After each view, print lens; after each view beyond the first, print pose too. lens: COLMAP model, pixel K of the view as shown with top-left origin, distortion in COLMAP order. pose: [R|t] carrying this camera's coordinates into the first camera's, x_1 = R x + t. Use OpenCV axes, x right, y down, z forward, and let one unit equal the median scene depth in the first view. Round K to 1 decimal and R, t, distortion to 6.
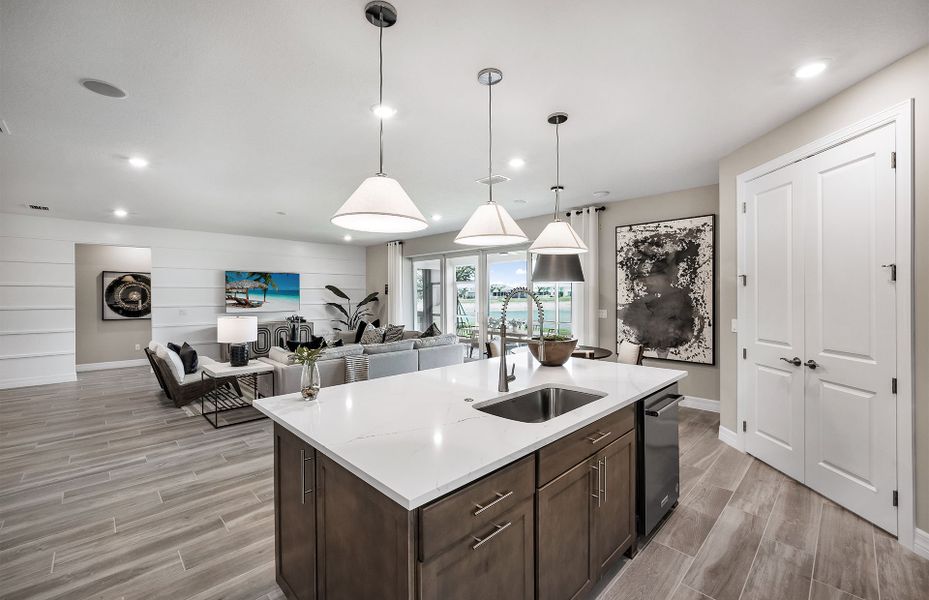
lens RADIAL K [[381.9, 0, 461.7], [0, 381.9, 295.4], [0, 0, 1]] dist [-0.007213, 0.001164]
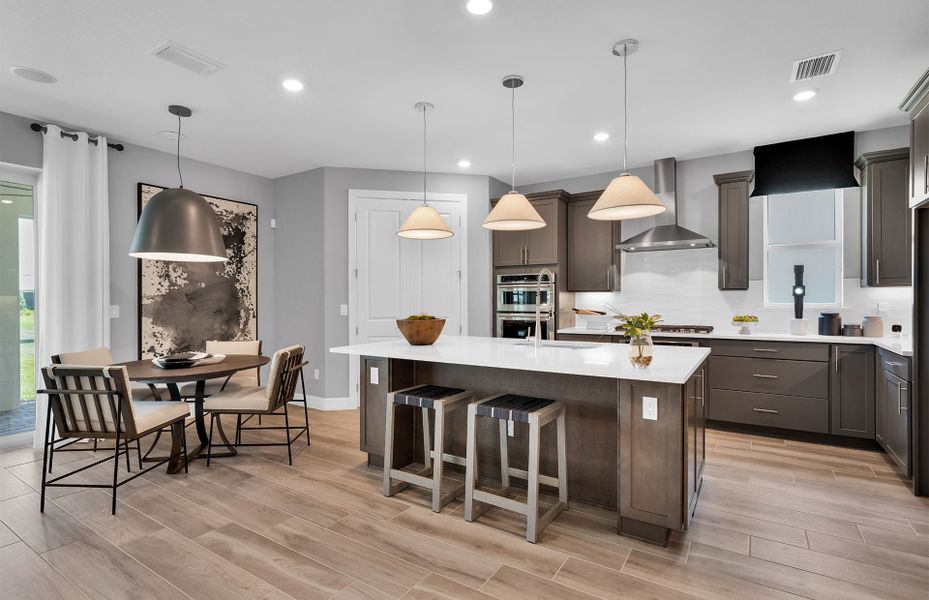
lens RADIAL K [[448.0, 0, 471.4], [0, 448.0, 301.2], [0, 0, 1]] dist [0.002164, 0.000914]
pose [[-0.230867, 0.001503, 0.972984, -0.511593], [0.005028, 0.999987, -0.000352, 0.035098], [-0.972972, 0.004811, -0.230871, 0.610352]]
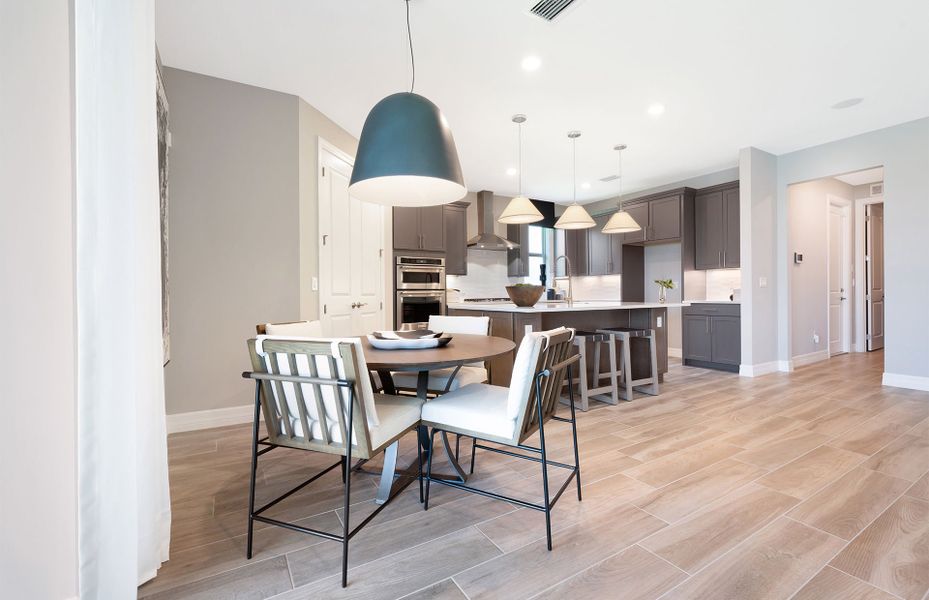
lens RADIAL K [[402.7, 0, 462.4], [0, 402.7, 297.1], [0, 0, 1]] dist [-0.003200, 0.000016]
pose [[-0.975989, 0.011401, 0.217521, 0.086162], [0.012798, 0.999906, 0.005014, 0.074608], [-0.217443, 0.007677, -0.976043, 1.271857]]
